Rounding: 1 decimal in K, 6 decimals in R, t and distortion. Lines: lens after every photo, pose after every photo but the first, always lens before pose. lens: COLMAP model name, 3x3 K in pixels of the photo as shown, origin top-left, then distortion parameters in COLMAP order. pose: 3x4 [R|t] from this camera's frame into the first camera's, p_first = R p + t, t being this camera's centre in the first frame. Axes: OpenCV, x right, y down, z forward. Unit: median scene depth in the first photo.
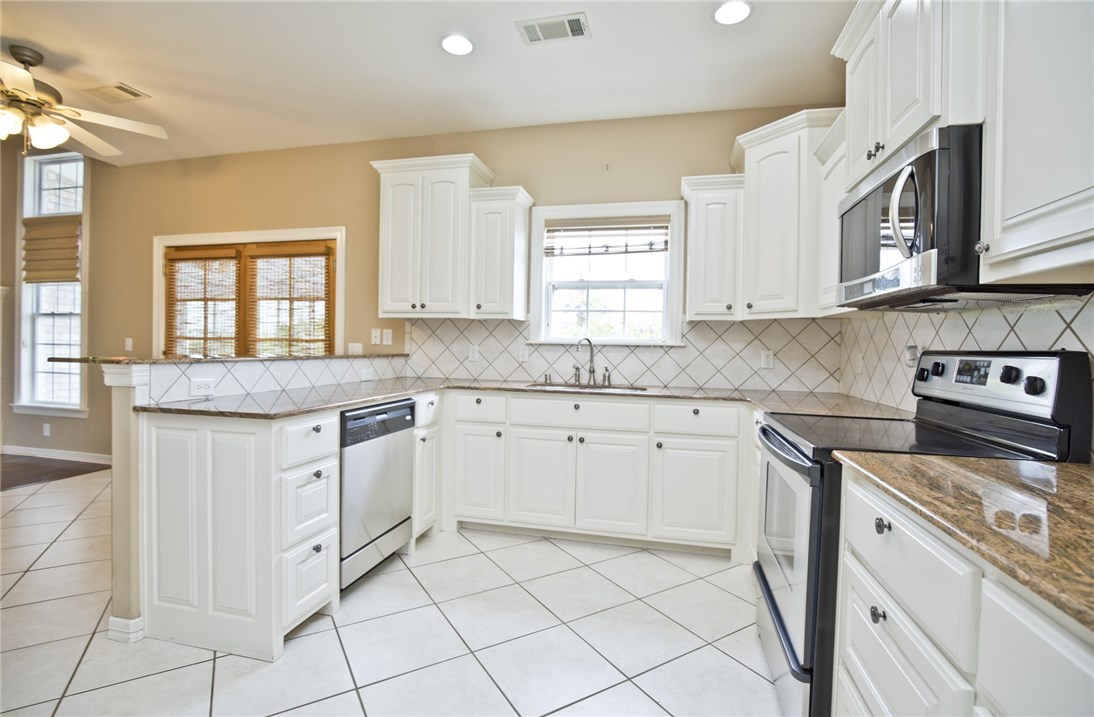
lens RADIAL K [[504.6, 0, 552.4], [0, 504.6, 353.1], [0, 0, 1]] dist [-0.032624, 0.005407]
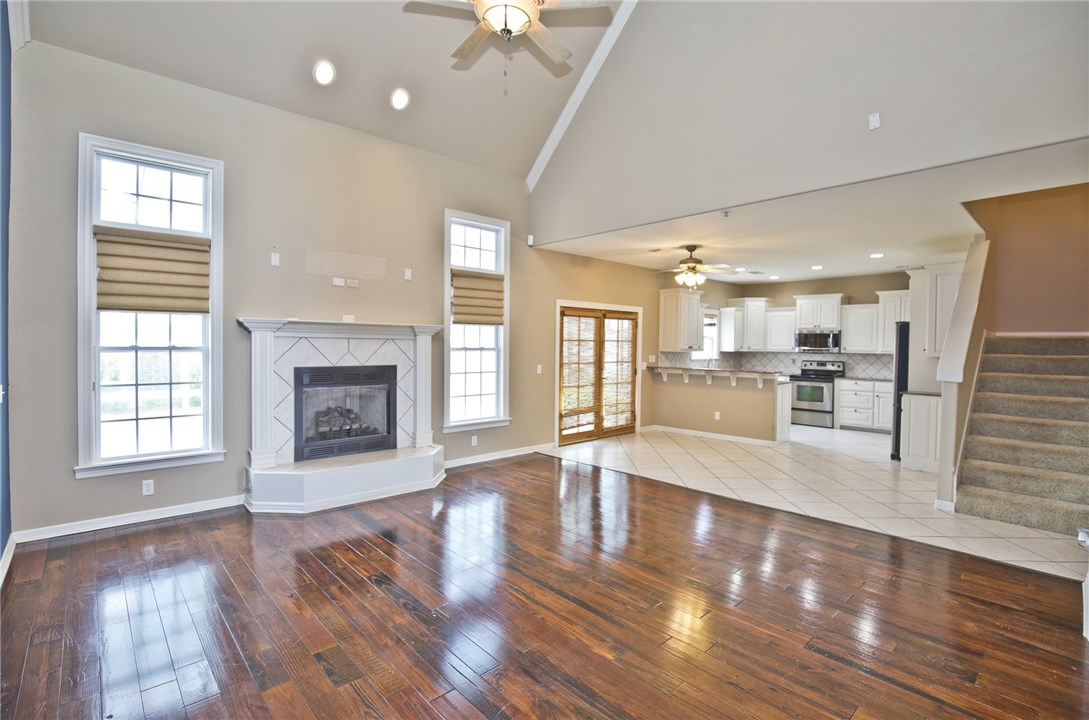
lens RADIAL K [[505.2, 0, 544.4], [0, 505.2, 353.4], [0, 0, 1]] dist [-0.028448, 0.005735]
pose [[0.560957, -0.027961, 0.827373, -2.743997], [0.014885, 0.999609, 0.023690, -0.131425], [-0.827711, -0.000974, 0.561153, 0.173161]]
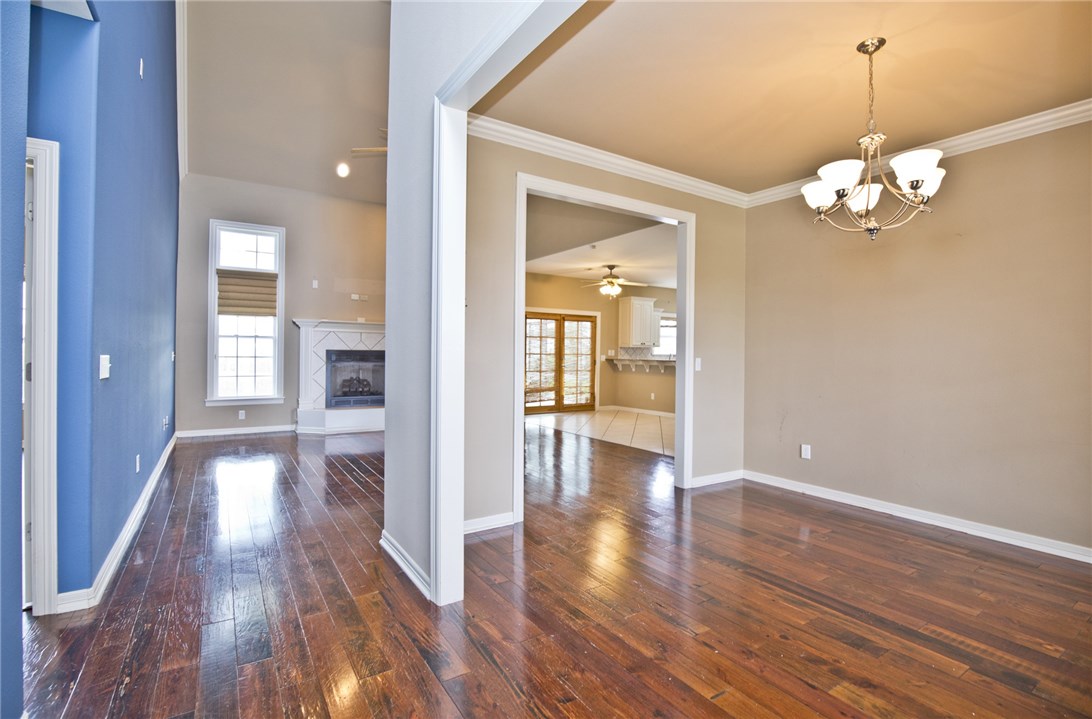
lens RADIAL K [[506.6, 0, 552.1], [0, 506.6, 356.5], [0, 0, 1]] dist [-0.028448, 0.005735]
pose [[0.685899, -0.015401, 0.727534, -2.937527], [0.013110, 0.999875, 0.008806, -0.047060], [-0.727579, 0.003498, 0.686015, -0.767108]]
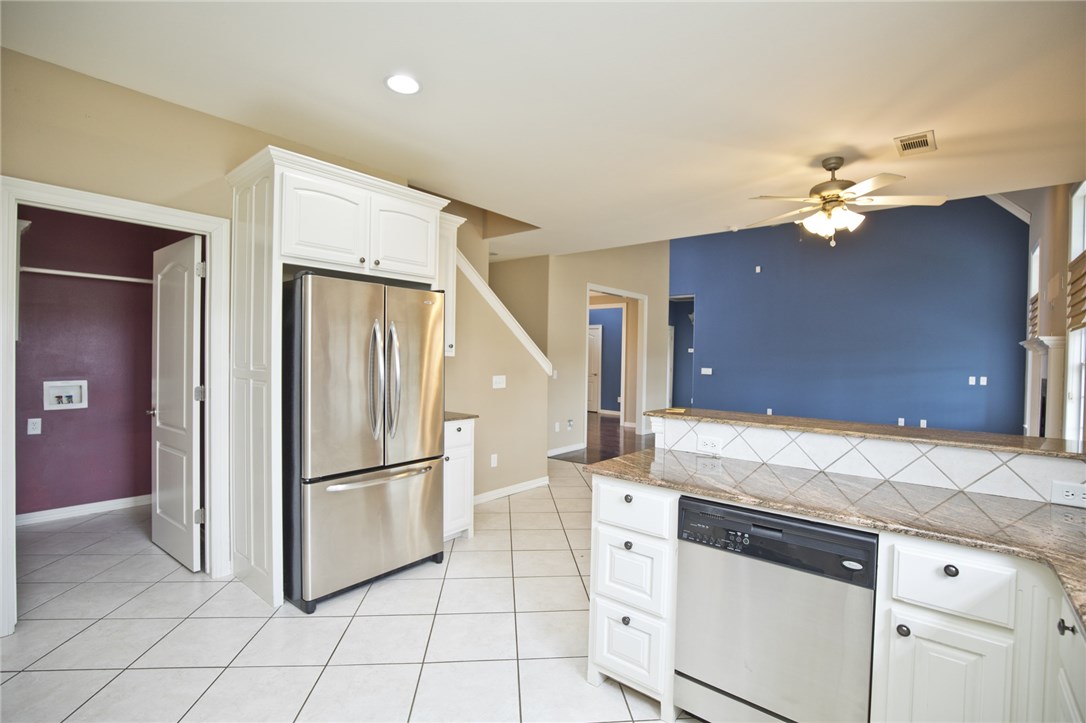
lens RADIAL K [[503.8, 0, 548.8], [0, 503.8, 355.7], [0, 0, 1]] dist [-0.028448, 0.005735]
pose [[-0.440792, -0.025145, -0.897257, 0.280304], [-0.042714, 0.999063, -0.007015, -0.065468], [0.896593, 0.035233, -0.441453, 0.729769]]
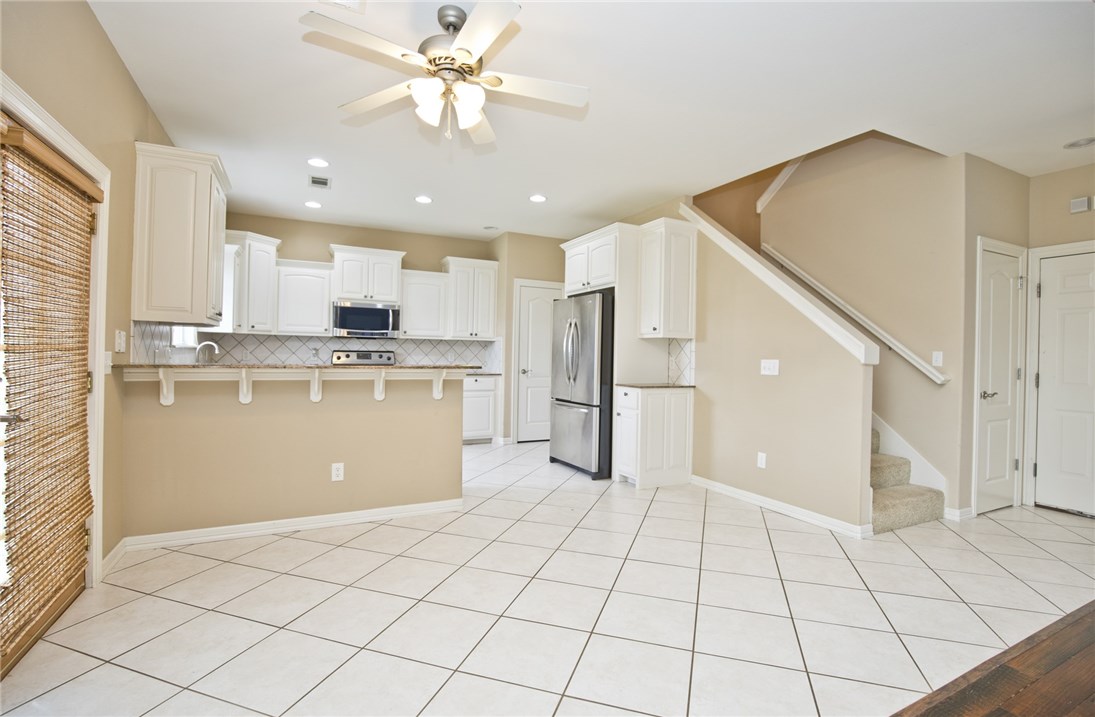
lens RADIAL K [[505.1, 0, 552.3], [0, 505.1, 354.9], [0, 0, 1]] dist [-0.032624, 0.005407]
pose [[-0.642951, -0.031009, 0.765279, -1.453332], [-0.016647, 0.999510, 0.026514, -0.047103], [-0.765726, 0.004308, -0.643152, 1.108778]]
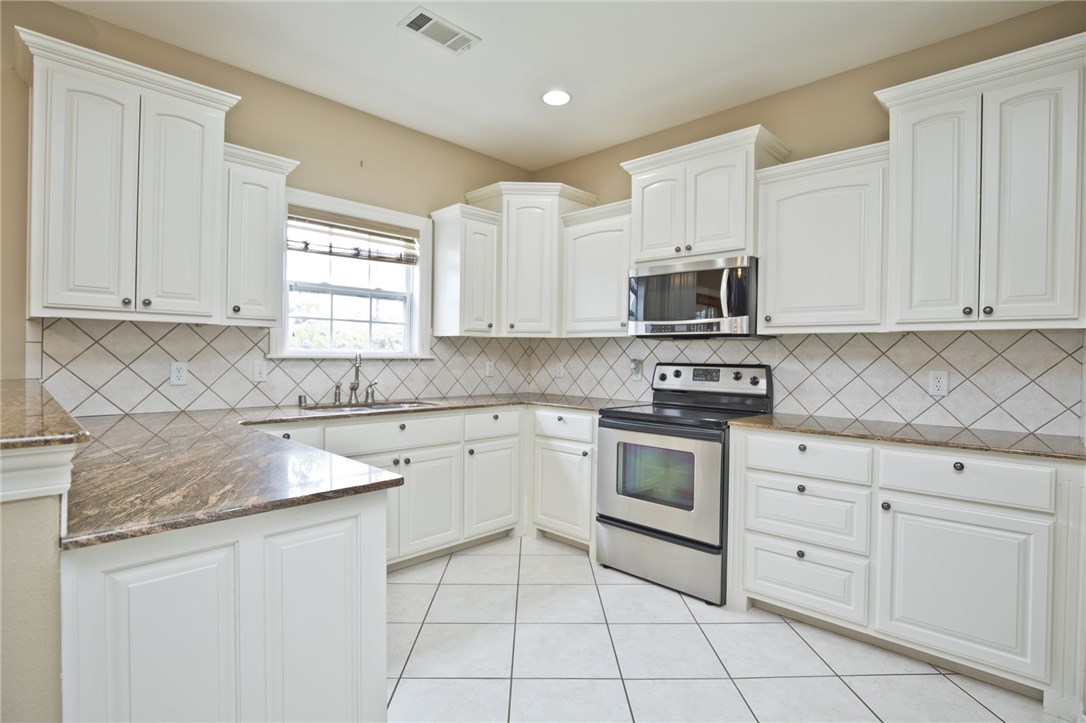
lens RADIAL K [[533.8, 0, 546.5], [0, 533.8, 359.7], [0, 0, 1]] dist [-0.021827, 0.002833]
pose [[0.506268, -0.019688, 0.862151, -0.563121], [0.009422, 0.999806, 0.017298, -0.028050], [-0.862325, -0.000634, 0.506355, 0.224700]]
